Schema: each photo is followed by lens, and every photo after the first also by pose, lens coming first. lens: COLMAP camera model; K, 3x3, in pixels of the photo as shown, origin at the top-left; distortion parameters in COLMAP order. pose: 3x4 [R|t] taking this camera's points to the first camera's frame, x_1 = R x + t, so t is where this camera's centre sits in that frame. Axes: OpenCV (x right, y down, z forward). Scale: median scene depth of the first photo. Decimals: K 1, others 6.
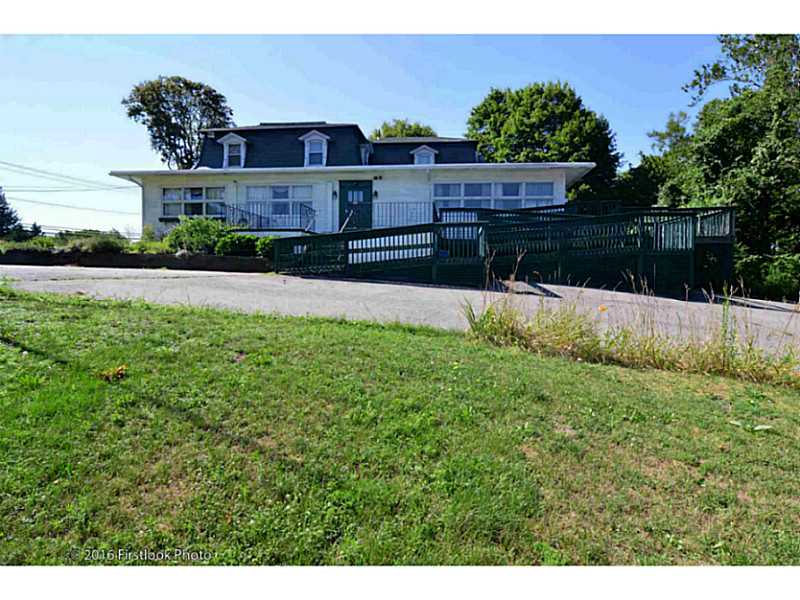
lens RADIAL K [[443.3, 0, 400.0], [0, 443.3, 300.0], [0, 0, 1]] dist [0.001392, 0.000356]
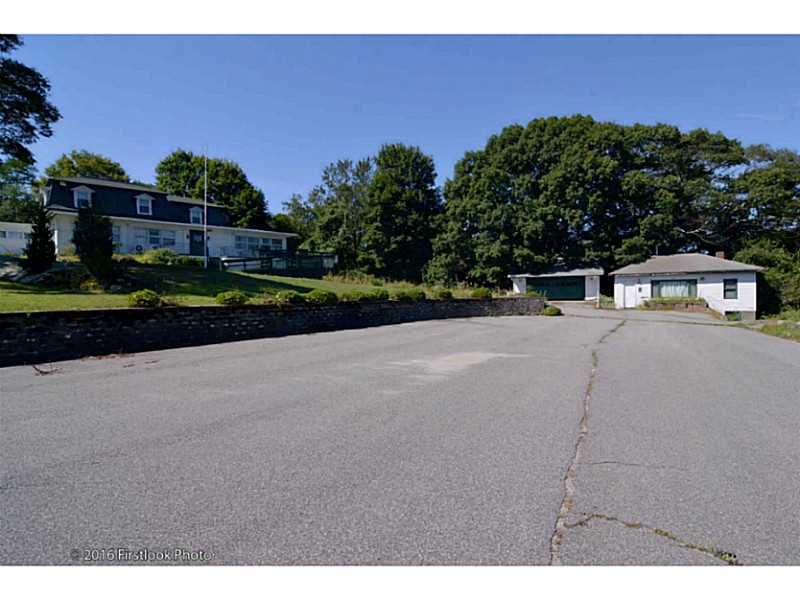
lens RADIAL K [[443.3, 0, 400.0], [0, 443.3, 300.0], [0, 0, 1]] dist [0.001392, 0.000356]
pose [[0.652026, -0.025393, 0.757772, -0.828866], [0.059521, 0.998069, -0.017769, 0.114873], [-0.755857, 0.056689, 0.652278, -0.815683]]
